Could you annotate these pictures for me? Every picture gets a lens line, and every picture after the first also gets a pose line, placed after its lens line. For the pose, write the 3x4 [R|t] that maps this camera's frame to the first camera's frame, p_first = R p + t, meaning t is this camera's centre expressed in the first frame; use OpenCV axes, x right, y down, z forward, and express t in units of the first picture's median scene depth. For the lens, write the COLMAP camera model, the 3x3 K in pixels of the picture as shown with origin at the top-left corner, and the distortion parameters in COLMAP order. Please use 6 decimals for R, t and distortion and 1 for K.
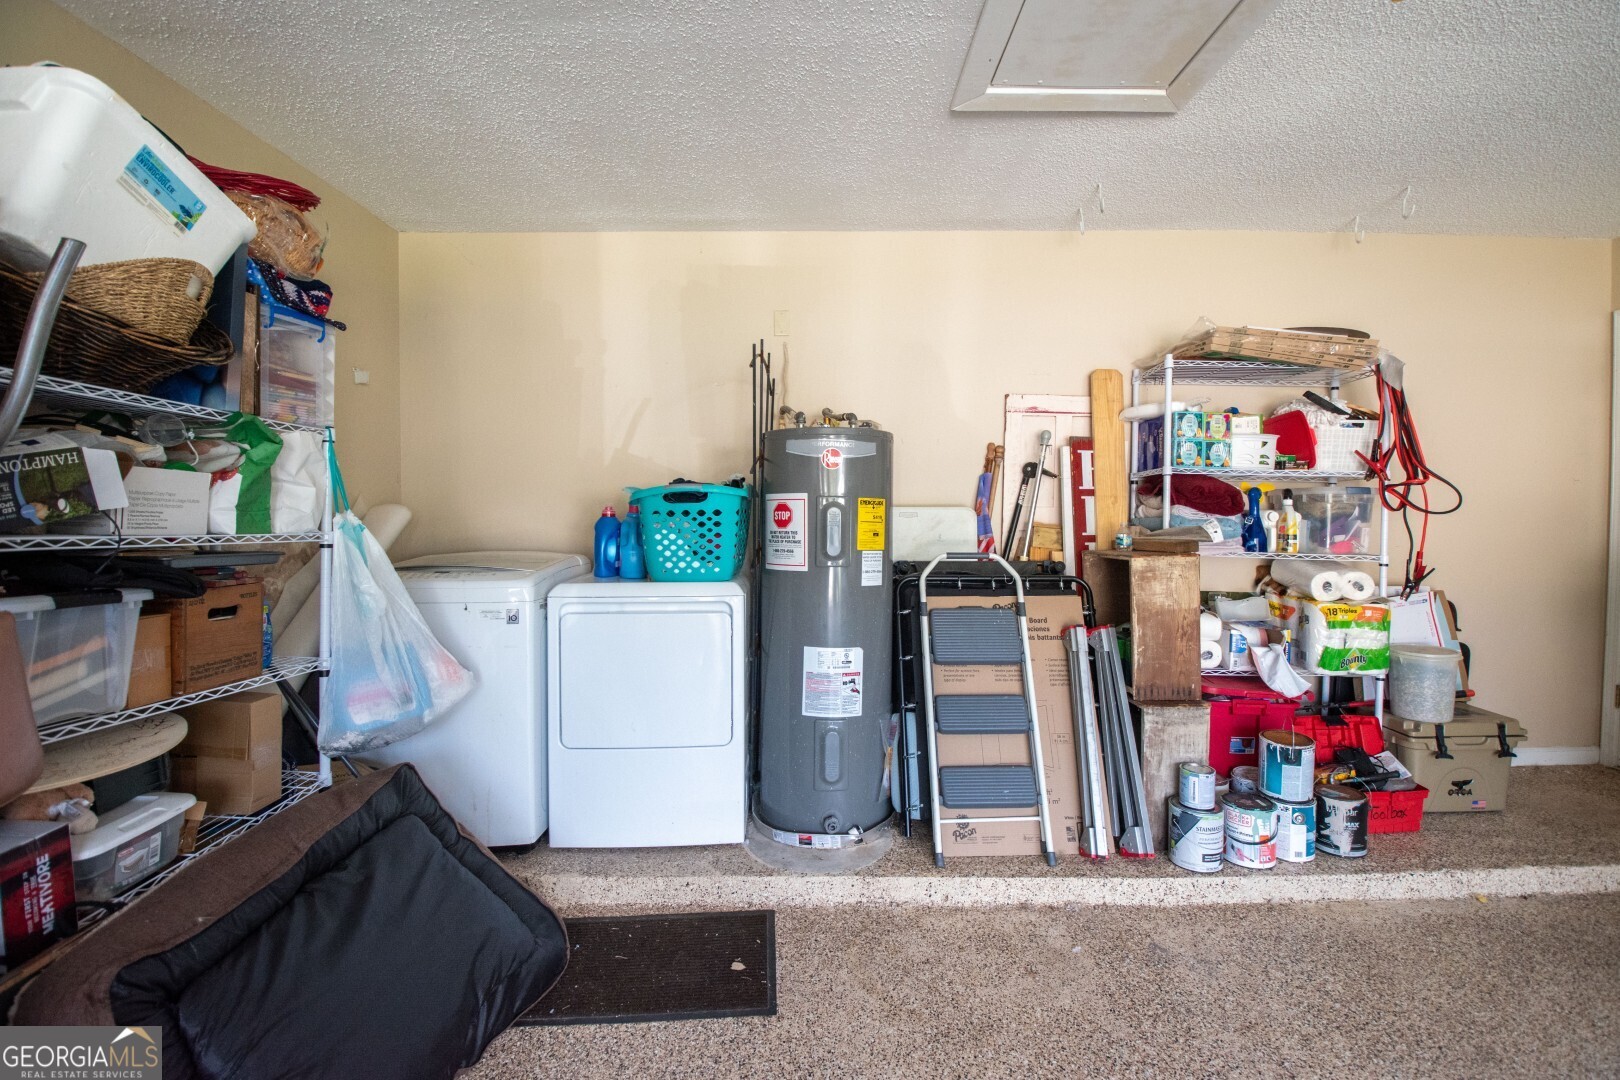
lens RADIAL K [[716.2, 0, 806.8], [0, 716.2, 541.4], [0, 0, 1]] dist [-0.006011, -0.013002]
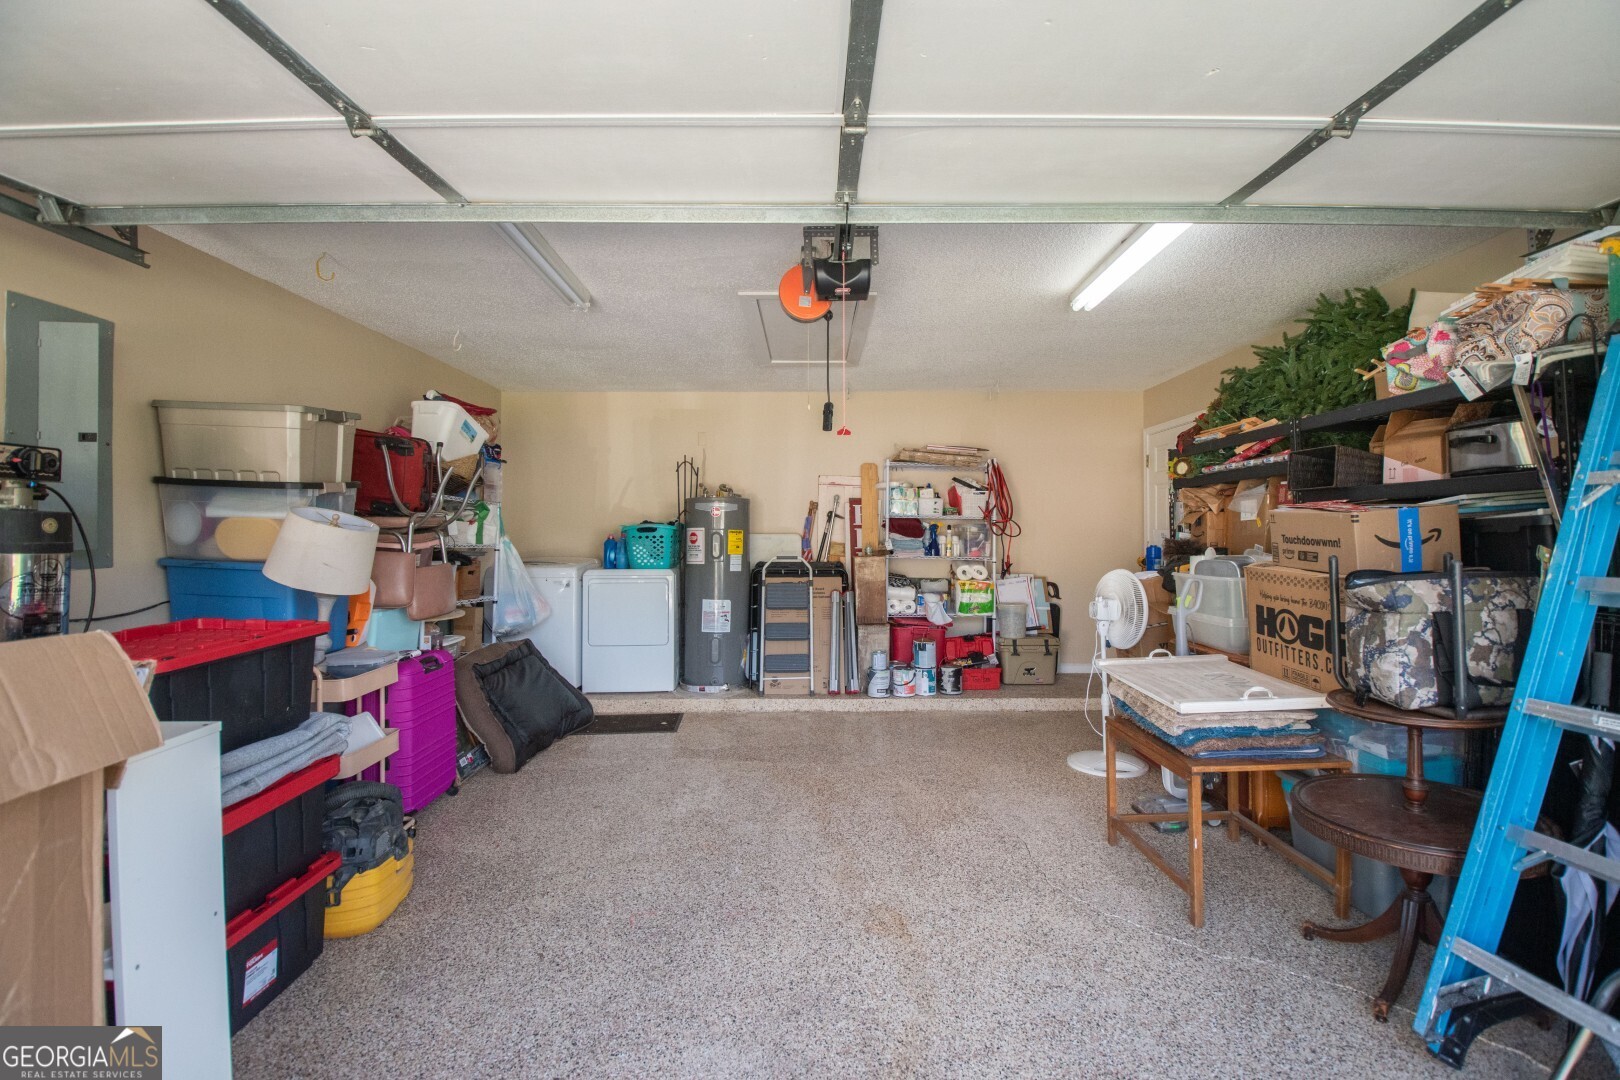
lens RADIAL K [[716.2, 0, 815.6], [0, 716.2, 534.9], [0, 0, 1]] dist [-0.006011, -0.013002]
pose [[0.999714, -0.001256, 0.023895, 0.276152], [0.002405, 0.998839, -0.048121, 0.056850], [-0.023807, 0.048165, 0.998556, -1.126311]]
